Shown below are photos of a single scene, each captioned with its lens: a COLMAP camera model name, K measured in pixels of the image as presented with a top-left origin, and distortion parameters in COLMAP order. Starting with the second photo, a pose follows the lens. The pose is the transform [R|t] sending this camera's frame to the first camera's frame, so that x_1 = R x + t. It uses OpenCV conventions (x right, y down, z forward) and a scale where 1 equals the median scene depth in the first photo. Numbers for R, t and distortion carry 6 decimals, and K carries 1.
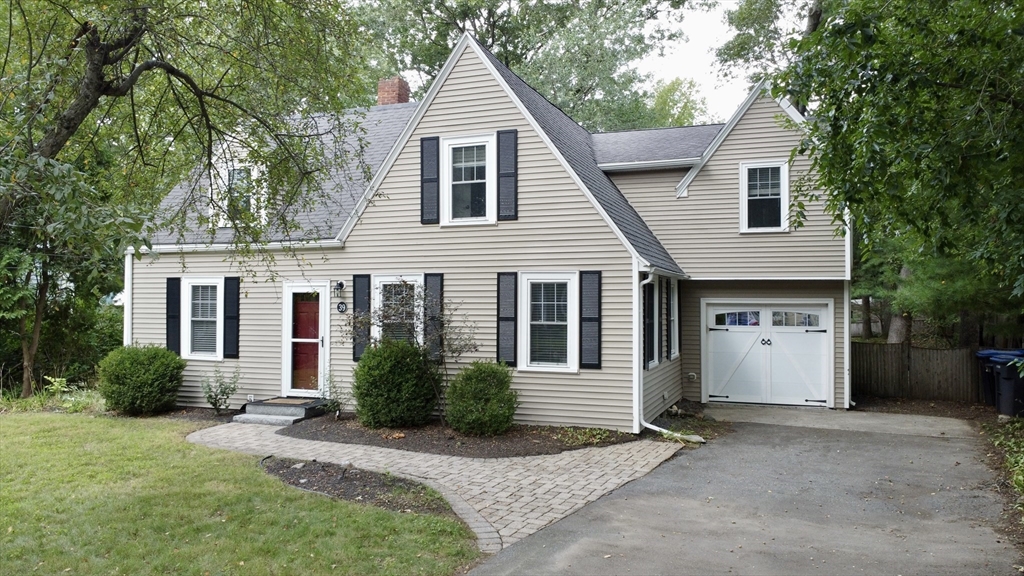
lens RADIAL K [[771.1, 0, 509.1], [0, 771.1, 287.0], [0, 0, 1]] dist [-0.014699, 0.004759]
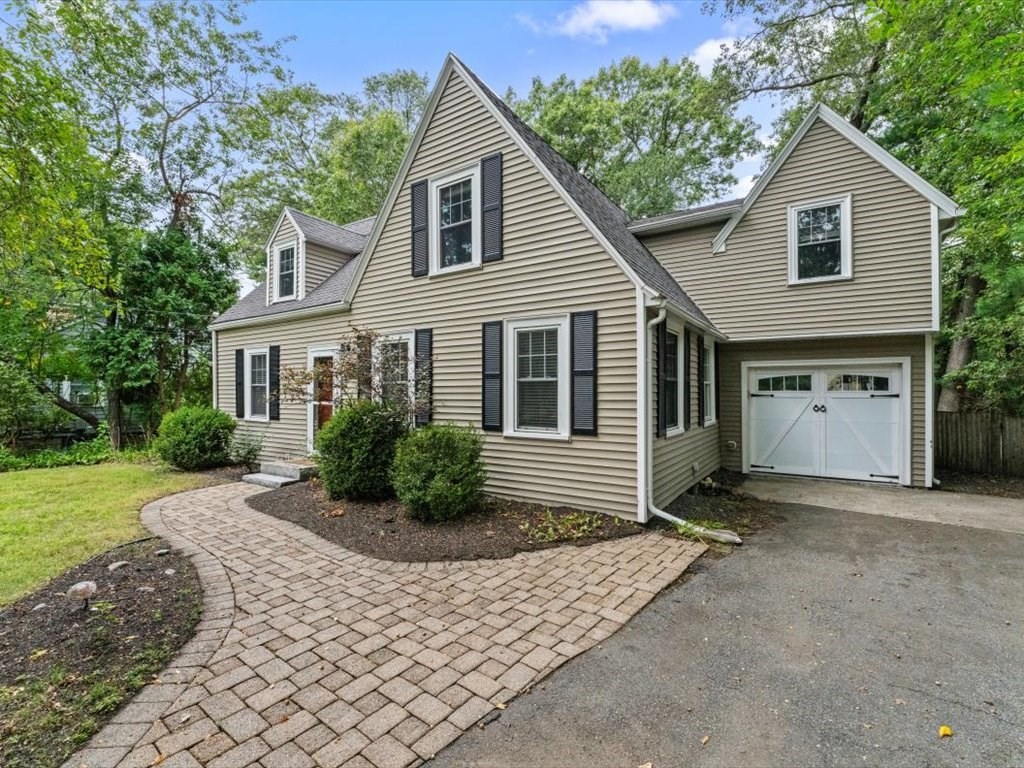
lens RADIAL K [[466.8, 0, 512.1], [0, 466.8, 390.8], [0, 0, 1]] dist [-0.009358, -0.000735]
pose [[0.974051, -0.004319, -0.226288, 0.125935], [0.008288, 0.999828, 0.016593, 0.045741], [0.226178, -0.018037, 0.973919, 0.460445]]
